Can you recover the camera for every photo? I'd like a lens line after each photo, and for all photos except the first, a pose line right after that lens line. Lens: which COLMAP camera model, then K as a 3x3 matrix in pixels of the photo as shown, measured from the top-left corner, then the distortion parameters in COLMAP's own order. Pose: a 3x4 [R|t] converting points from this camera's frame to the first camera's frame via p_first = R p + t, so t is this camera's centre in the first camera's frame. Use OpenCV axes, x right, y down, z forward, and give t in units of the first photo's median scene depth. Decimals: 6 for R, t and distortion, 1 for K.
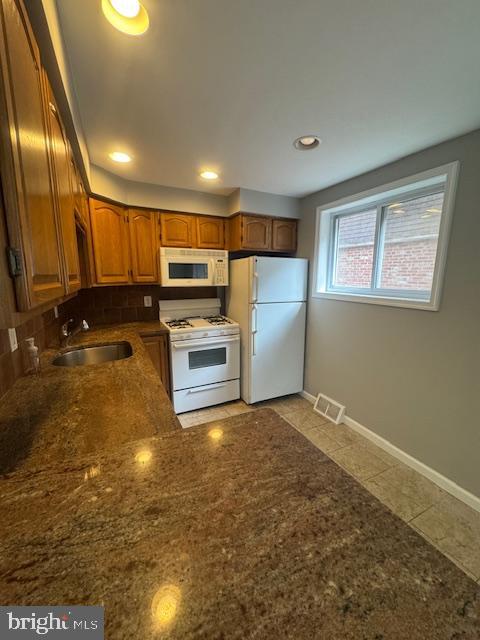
lens RADIAL K [[254.8, 0, 240.1], [0, 254.8, 319.8], [0, 0, 1]] dist [-0.001837, 0.000017]
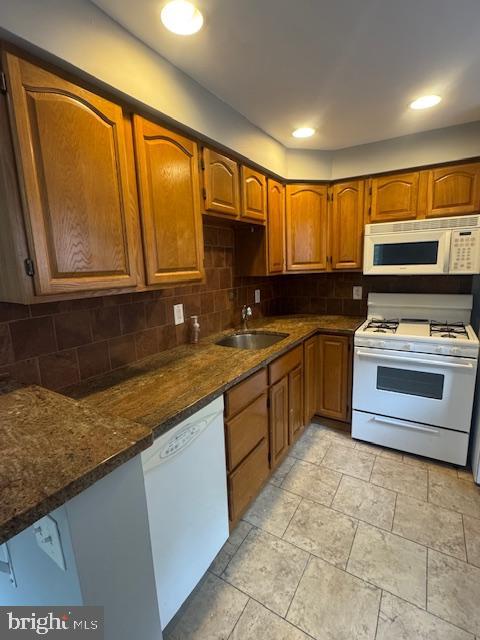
lens RADIAL K [[301.3, 0, 240.8], [0, 301.3, 319.2], [0, 0, 1]] dist [-0.004330, 0.001075]
pose [[0.533812, 0.134354, -0.834861, 0.293557], [-0.111042, 0.989885, 0.088302, -0.037841], [0.838280, 0.045568, 0.543332, 0.195951]]
